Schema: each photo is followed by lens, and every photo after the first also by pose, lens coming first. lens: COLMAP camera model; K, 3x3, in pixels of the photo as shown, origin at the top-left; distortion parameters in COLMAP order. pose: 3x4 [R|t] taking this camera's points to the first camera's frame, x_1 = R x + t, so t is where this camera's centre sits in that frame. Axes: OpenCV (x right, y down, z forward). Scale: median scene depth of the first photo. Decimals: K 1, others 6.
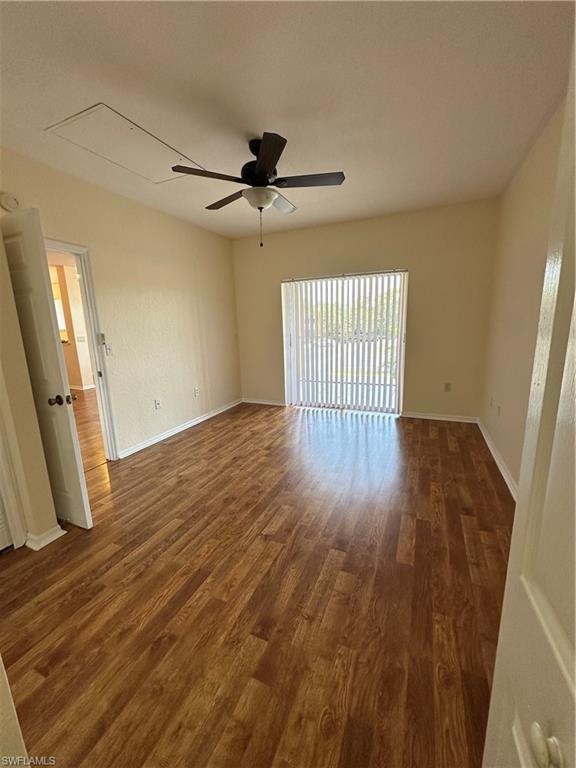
lens RADIAL K [[308.2, 0, 277.6], [0, 308.2, 380.5], [0, 0, 1]] dist [-0.003370, 0.001421]
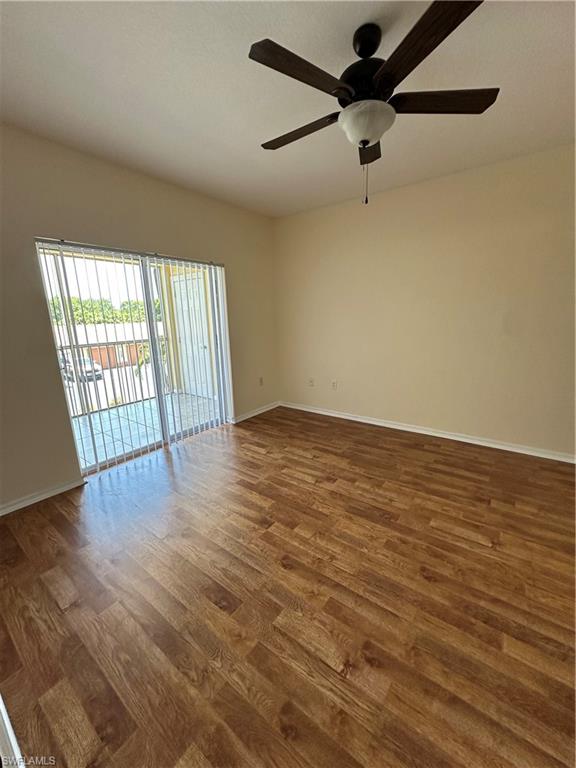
lens RADIAL K [[308.2, 0, 288.0], [0, 308.2, 382.7], [0, 0, 1]] dist [-0.003370, 0.001421]
pose [[0.196260, -0.187189, 0.962519, -0.738486], [0.197200, 0.969088, 0.148257, -0.180908], [-0.960518, 0.160712, 0.227107, 0.988540]]
